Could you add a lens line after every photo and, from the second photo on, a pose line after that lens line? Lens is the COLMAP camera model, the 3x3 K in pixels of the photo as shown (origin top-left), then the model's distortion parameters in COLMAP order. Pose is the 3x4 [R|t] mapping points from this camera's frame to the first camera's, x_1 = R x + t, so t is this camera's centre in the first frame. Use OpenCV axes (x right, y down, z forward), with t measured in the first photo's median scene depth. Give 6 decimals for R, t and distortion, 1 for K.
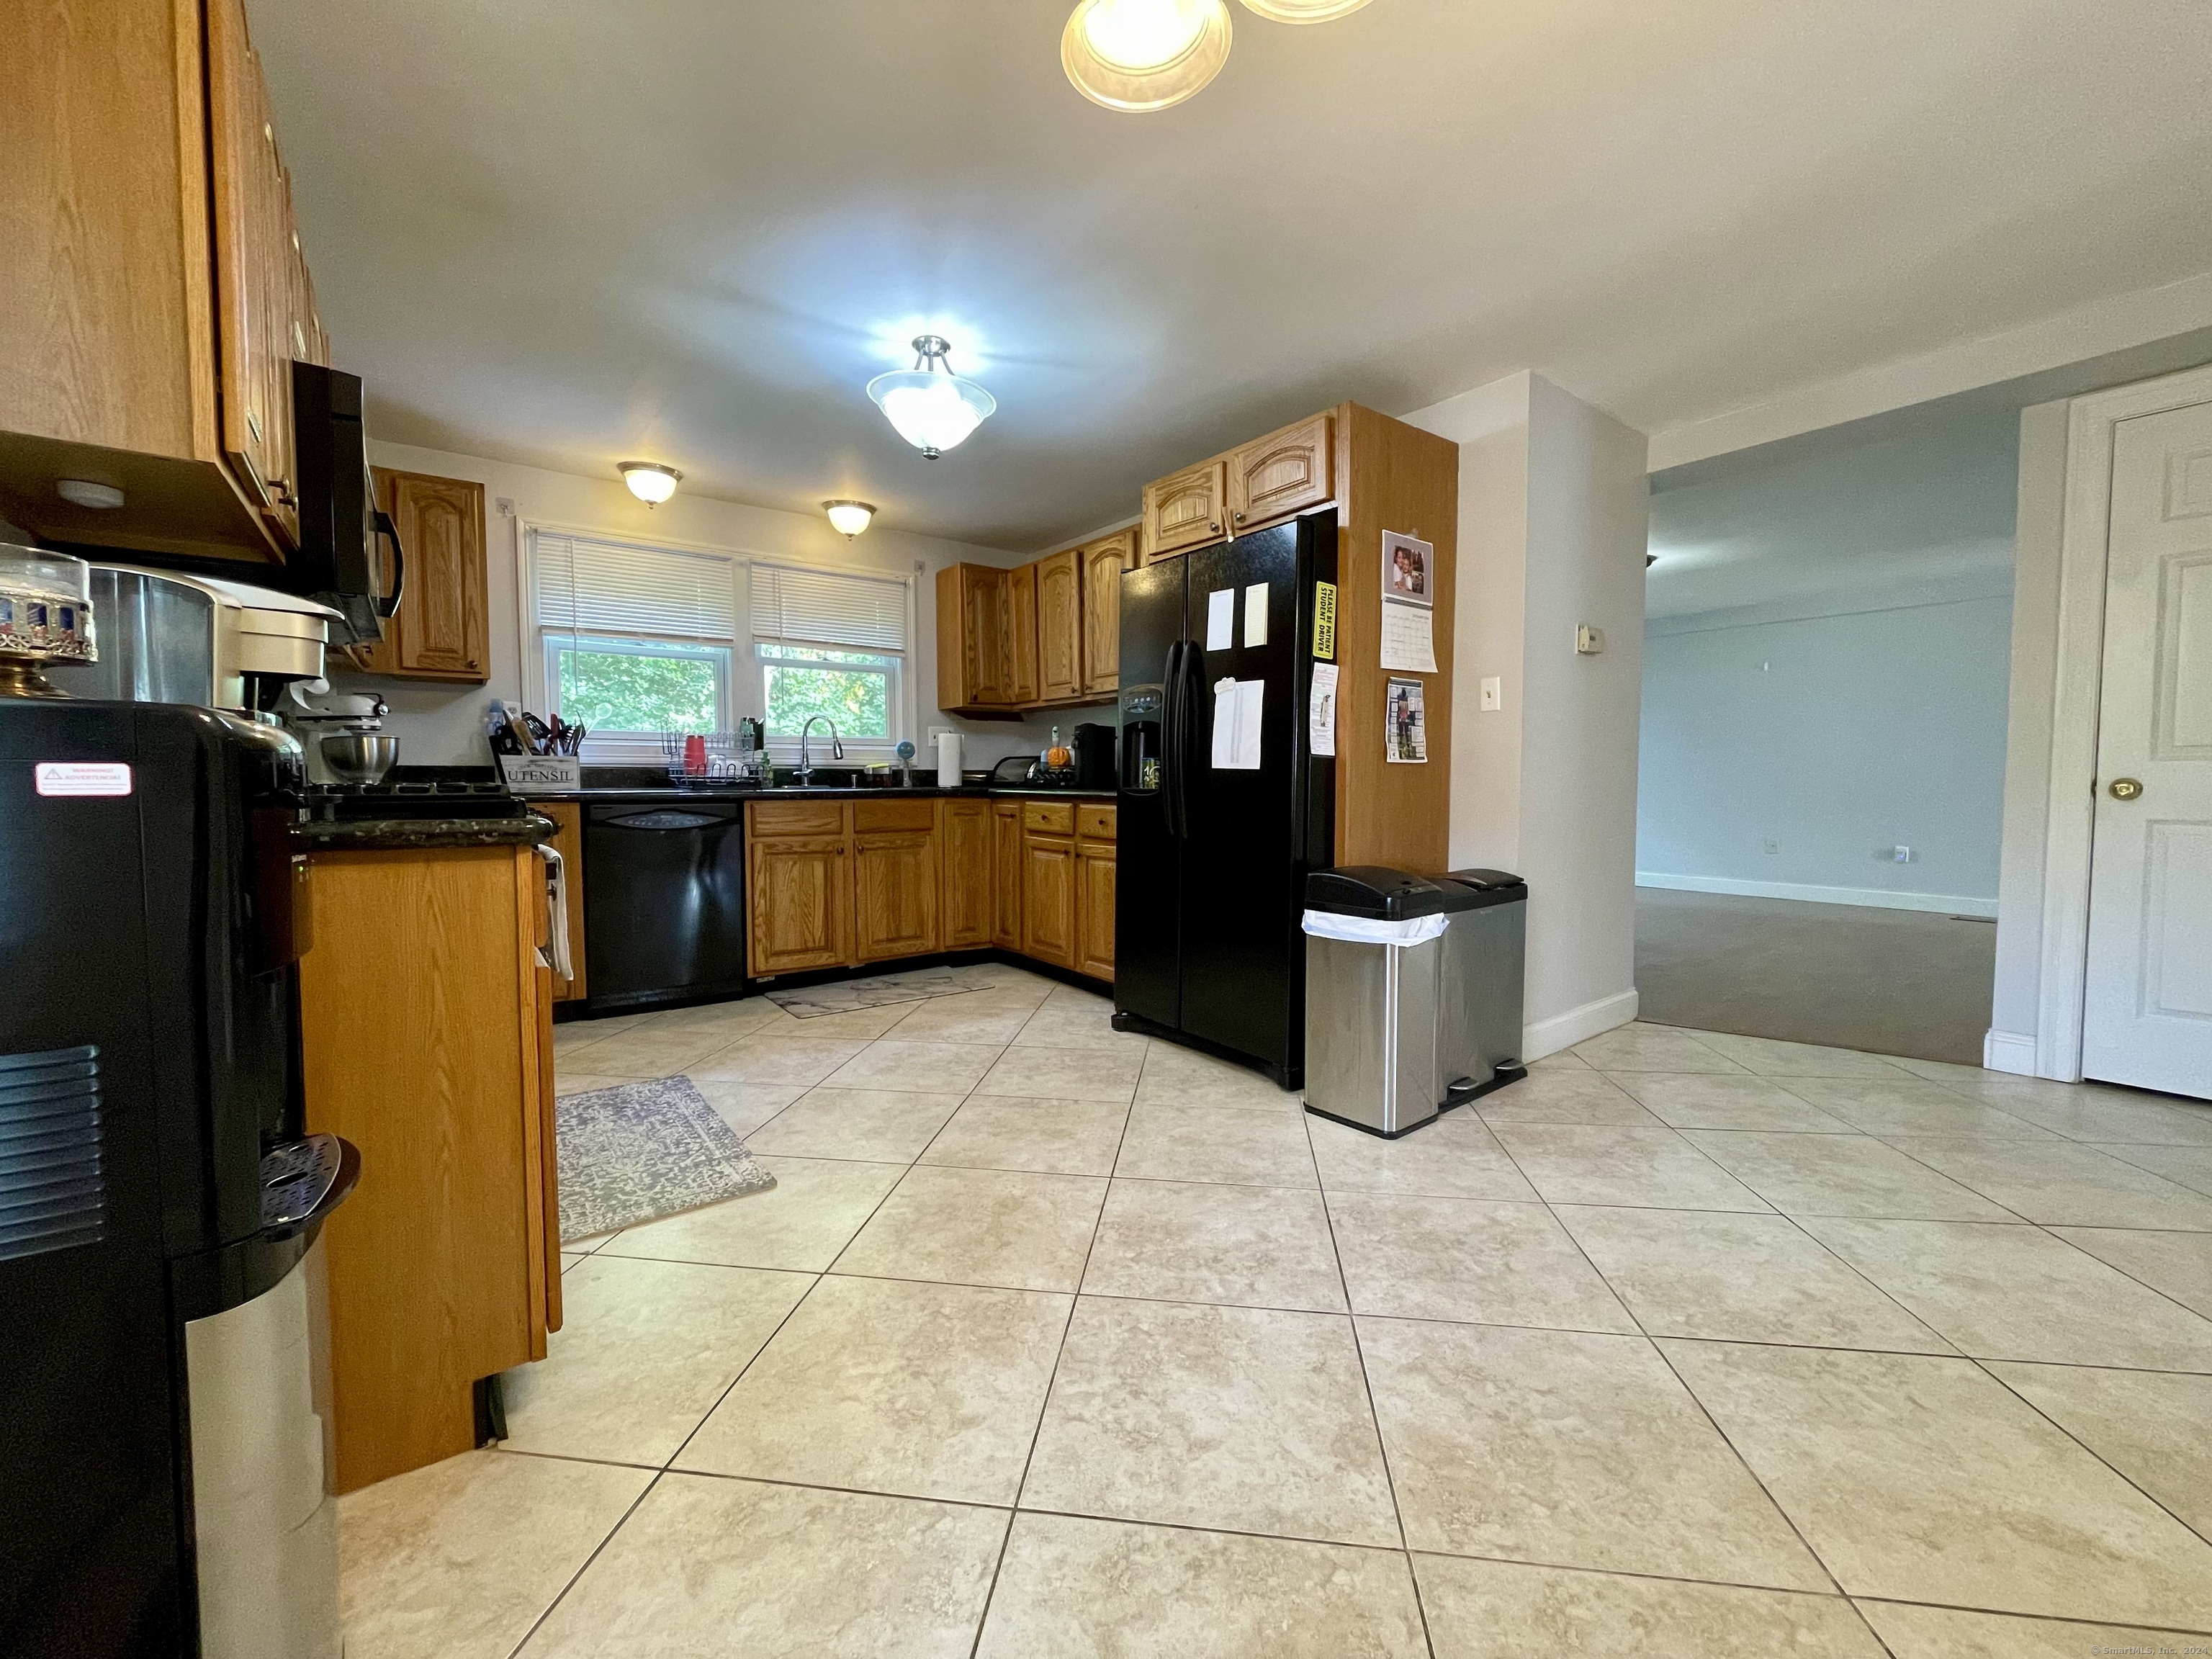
lens RADIAL K [[893.3, 0, 1107.2], [0, 893.3, 829.9], [0, 0, 1]] dist [-0.002289, -0.000290]
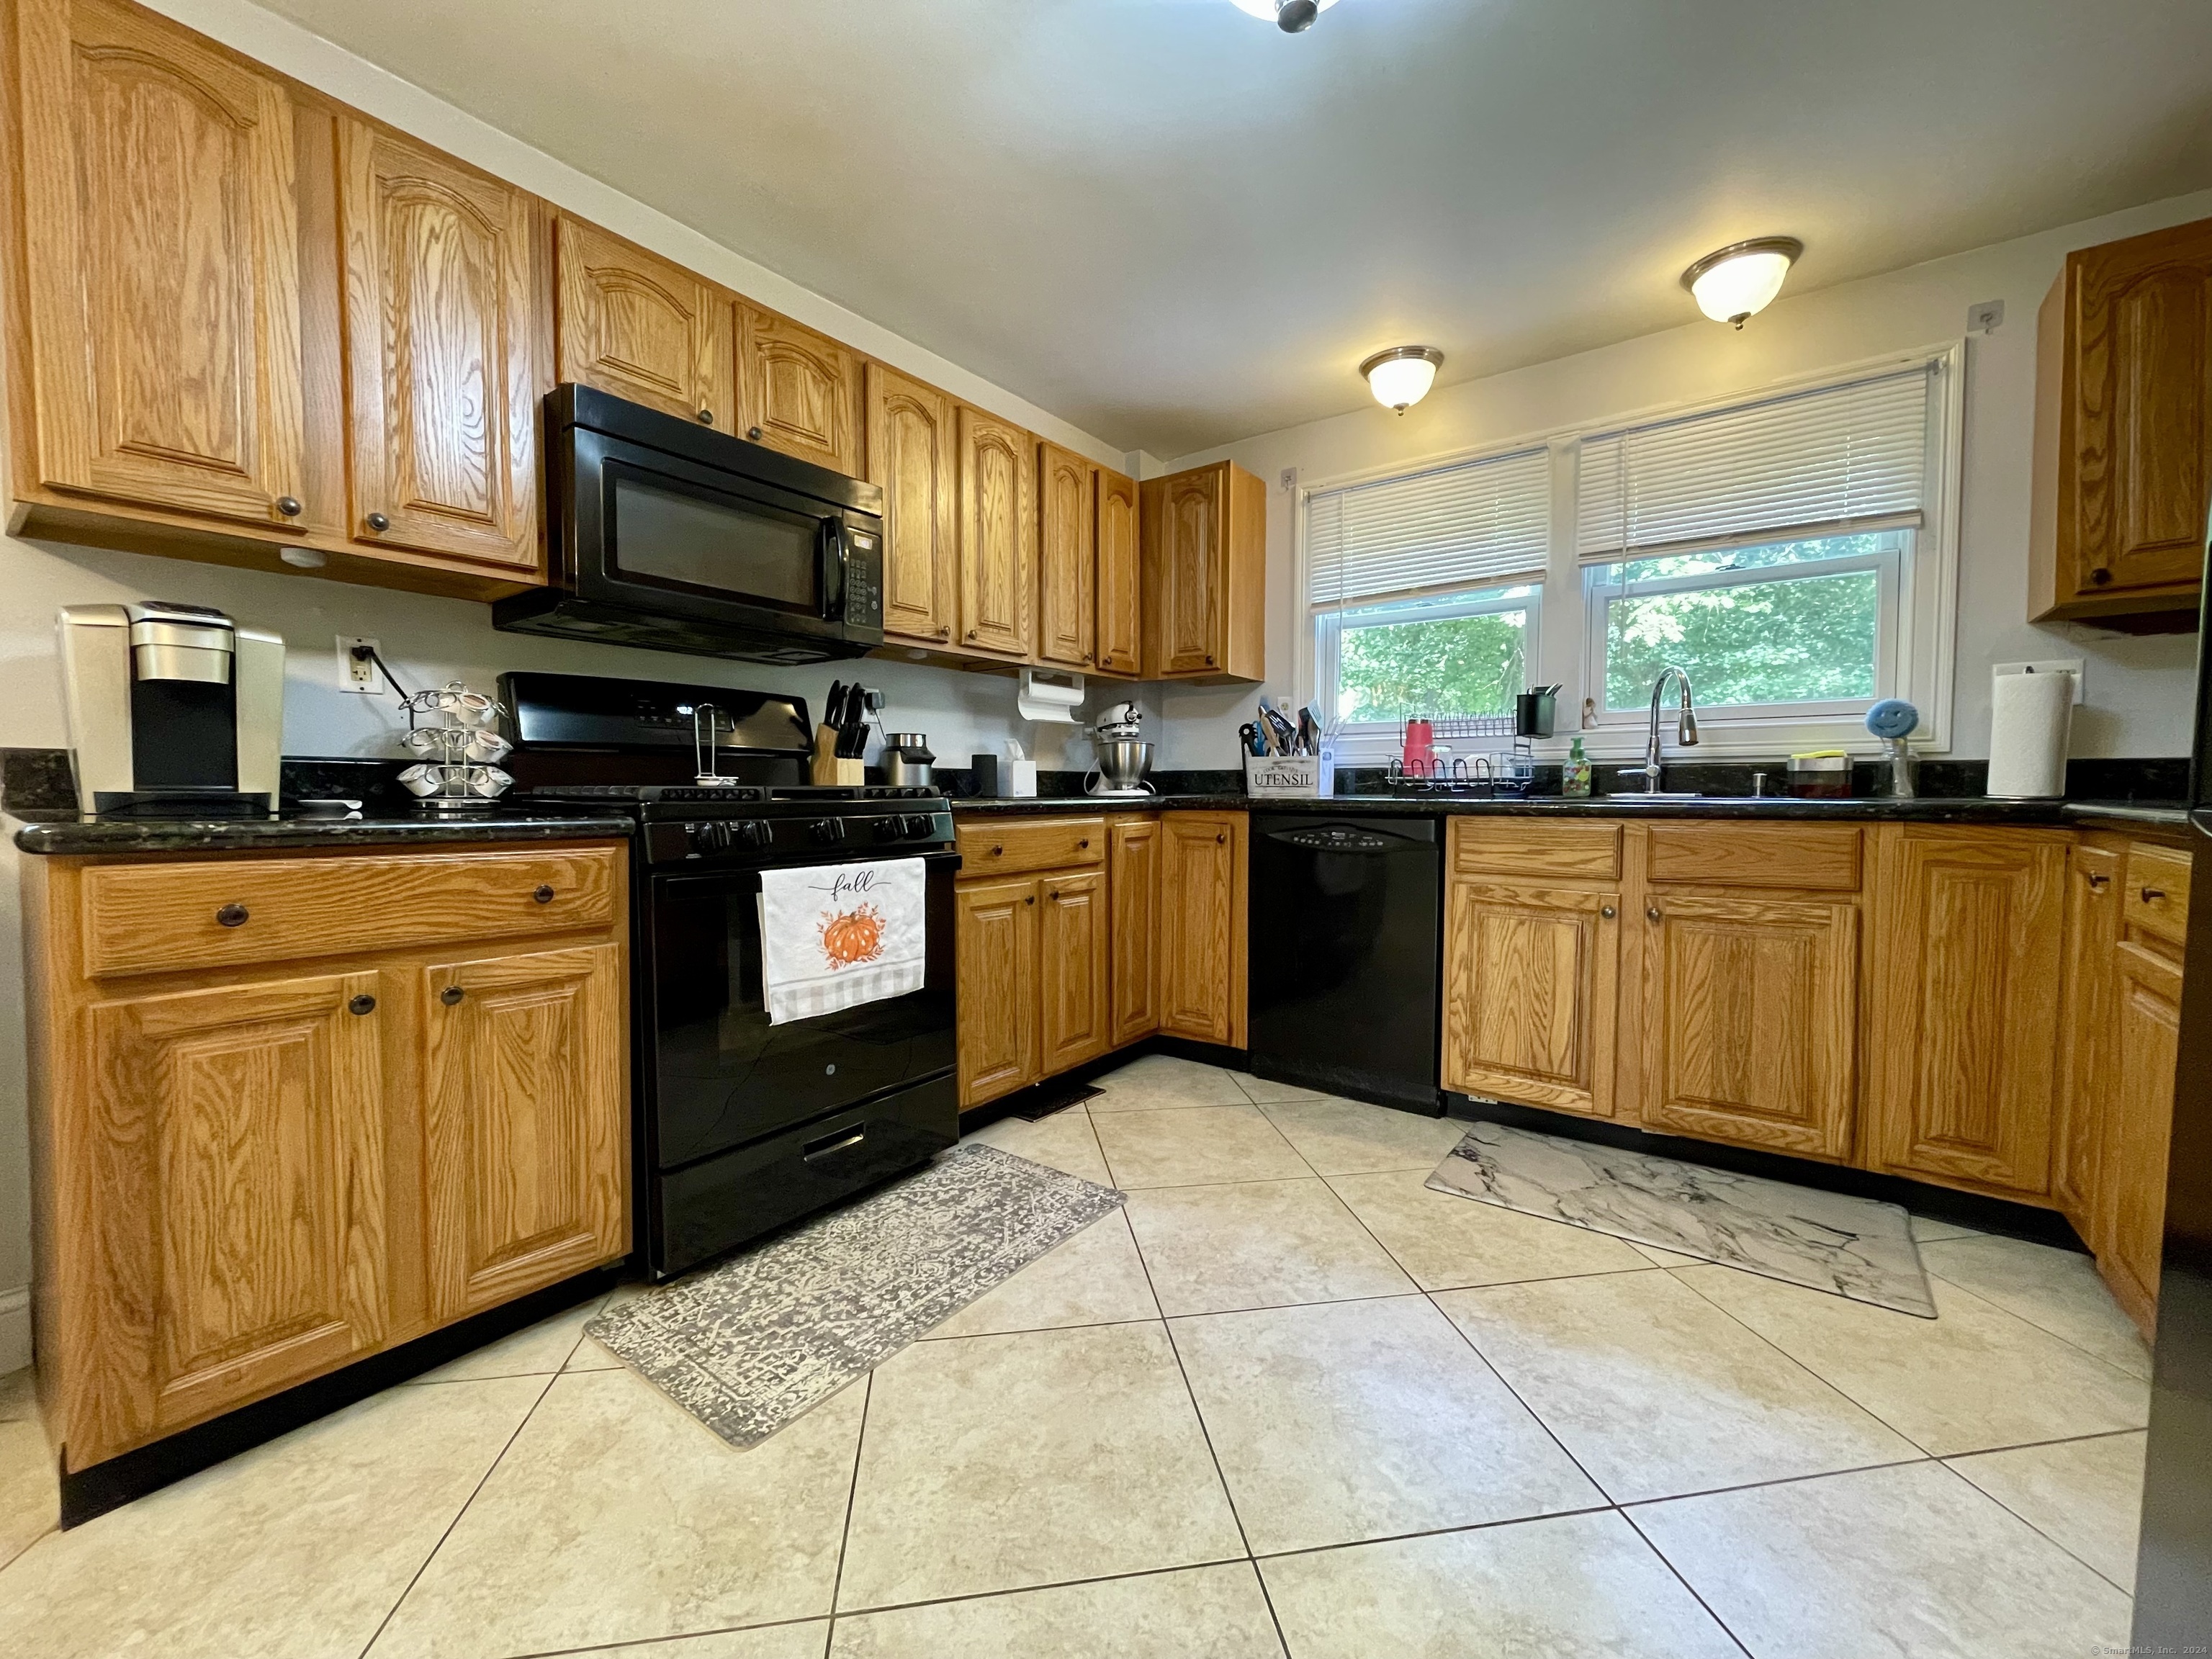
lens RADIAL K [[886.6, 0, 1110.6], [0, 886.6, 834.6], [0, 0, 1]] dist [-0.002233, -0.000206]
pose [[0.279051, 0.050272, -0.958960, 0.180314], [-0.053930, 0.997873, 0.036619, -0.037451], [0.958761, 0.041498, 0.281169, 0.755106]]
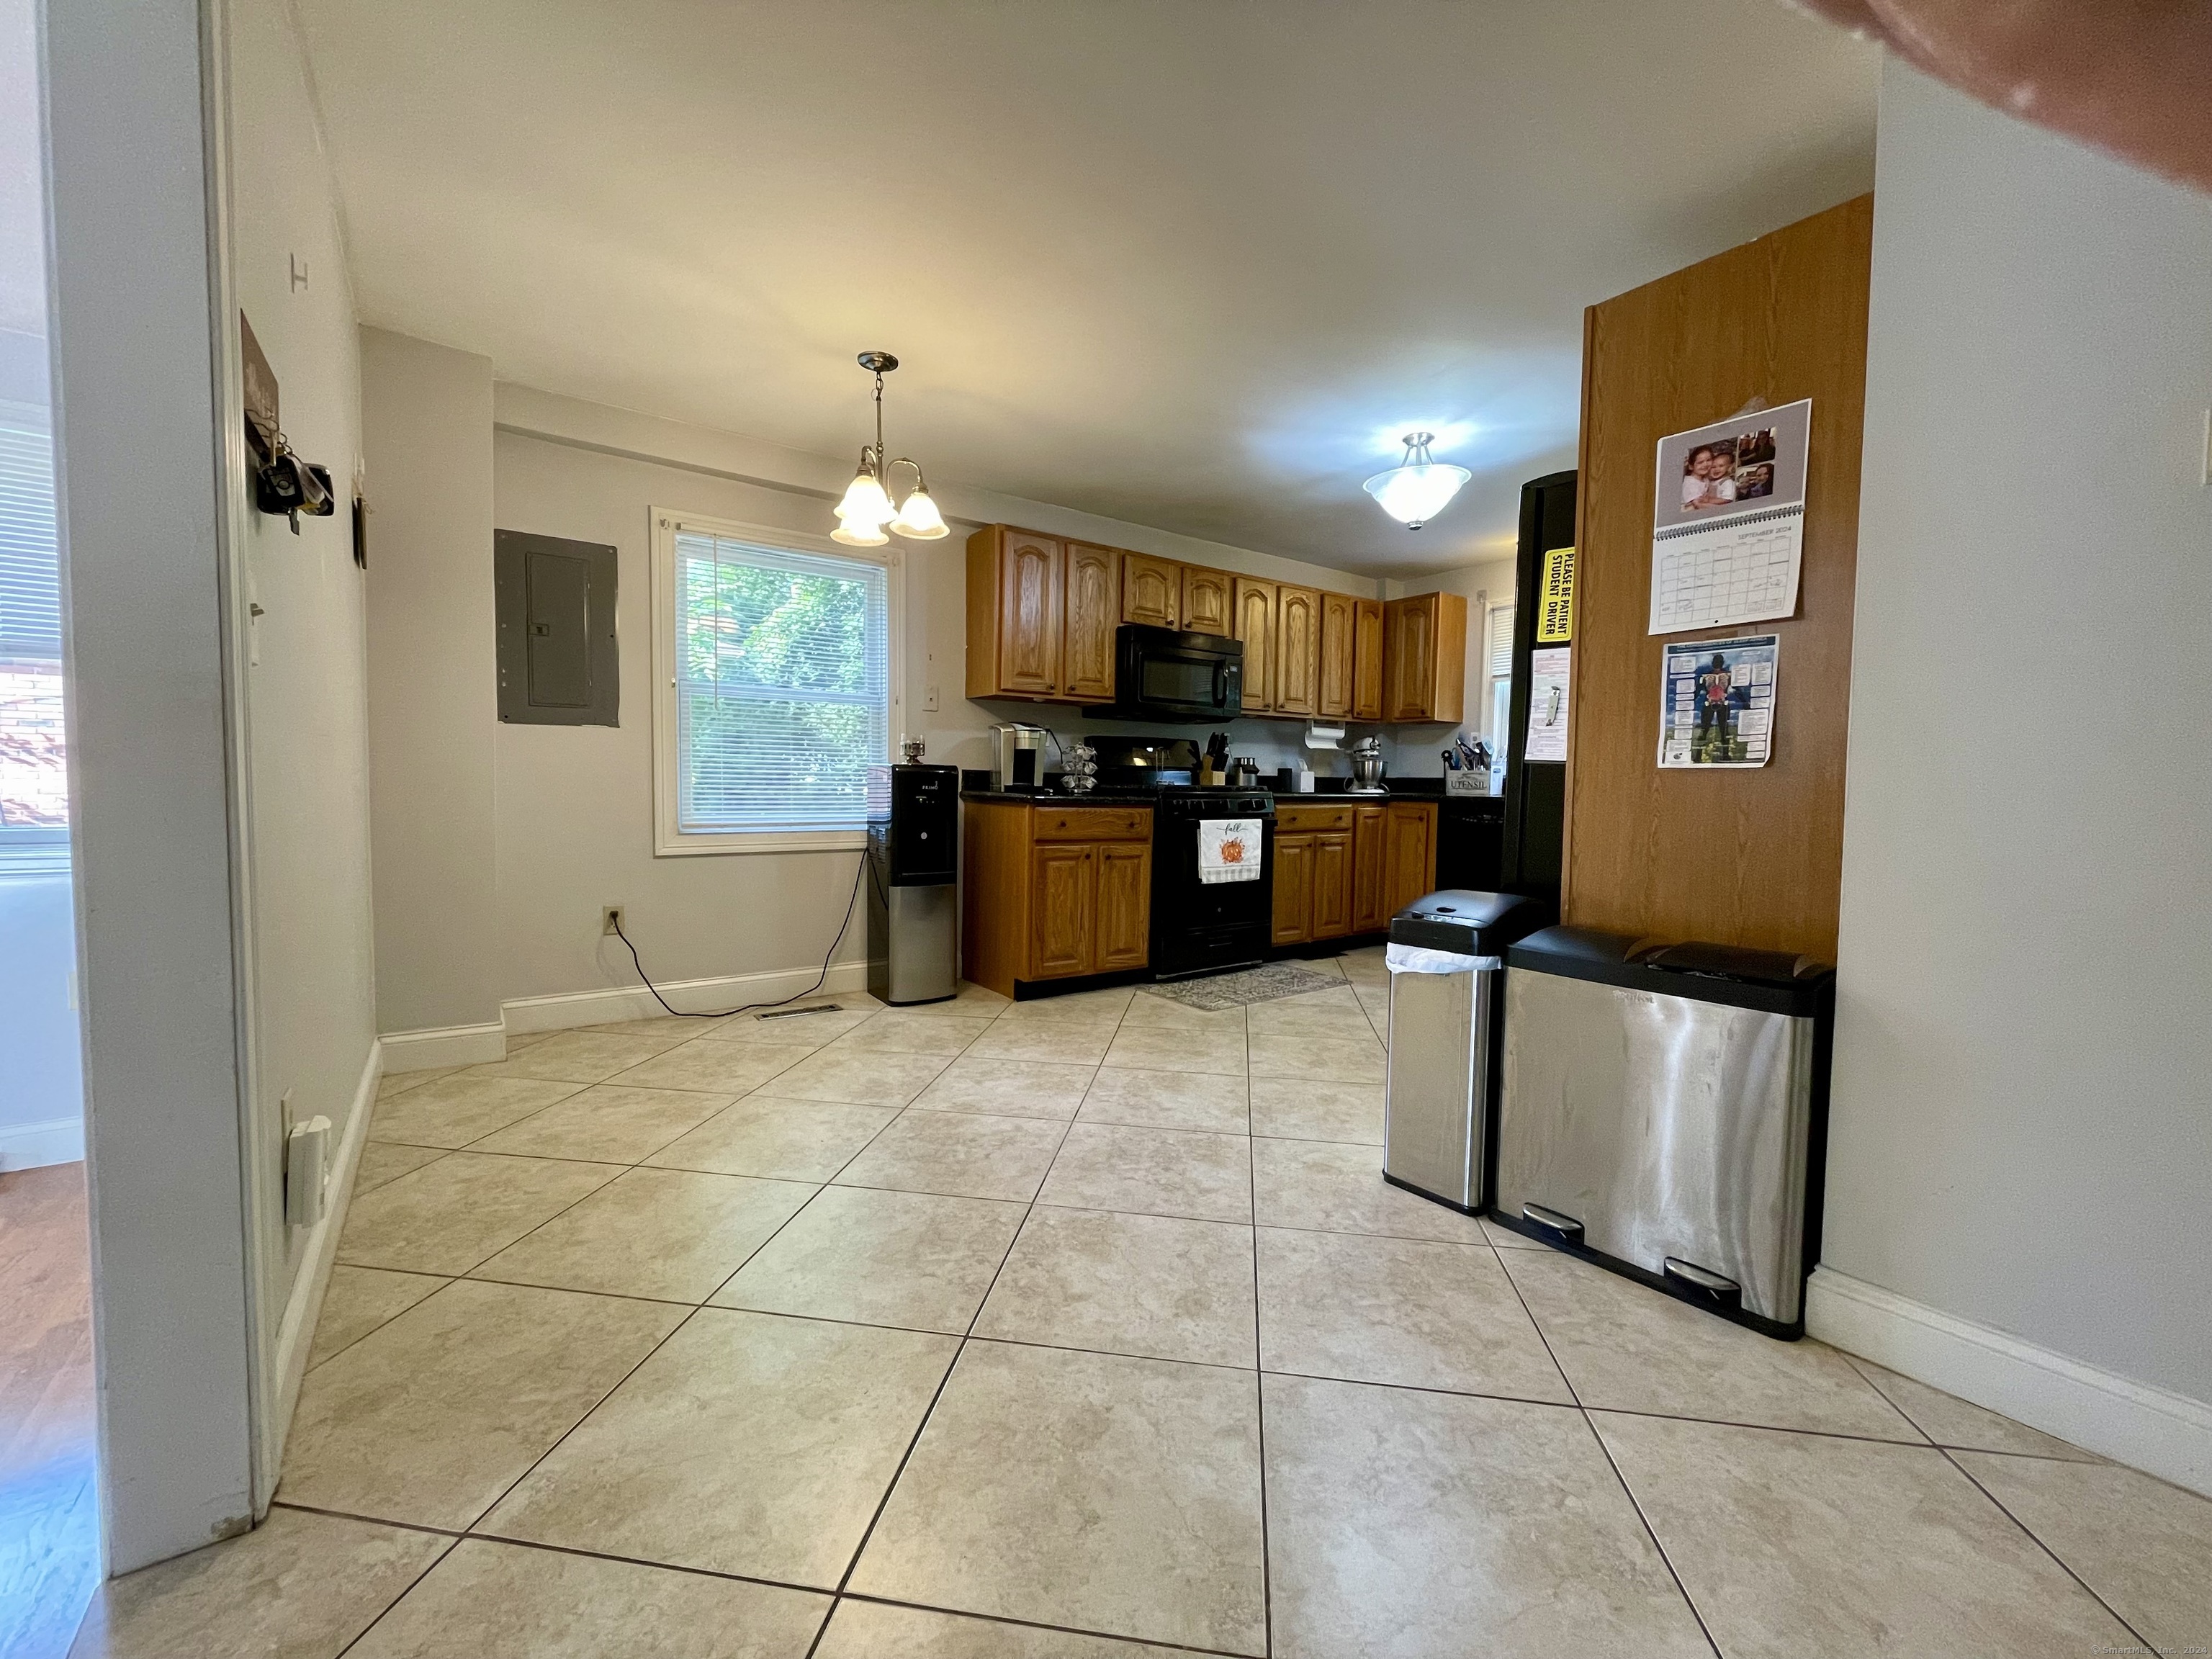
lens RADIAL K [[897.9, 0, 1103.4], [0, 897.9, 826.2], [0, 0, 1]] dist [-0.002527, -0.000223]
pose [[-0.026534, 0.051127, -0.998340, 1.007646], [-0.071018, 0.996071, 0.052899, -0.036163], [0.997122, 0.072304, -0.022799, 0.578789]]
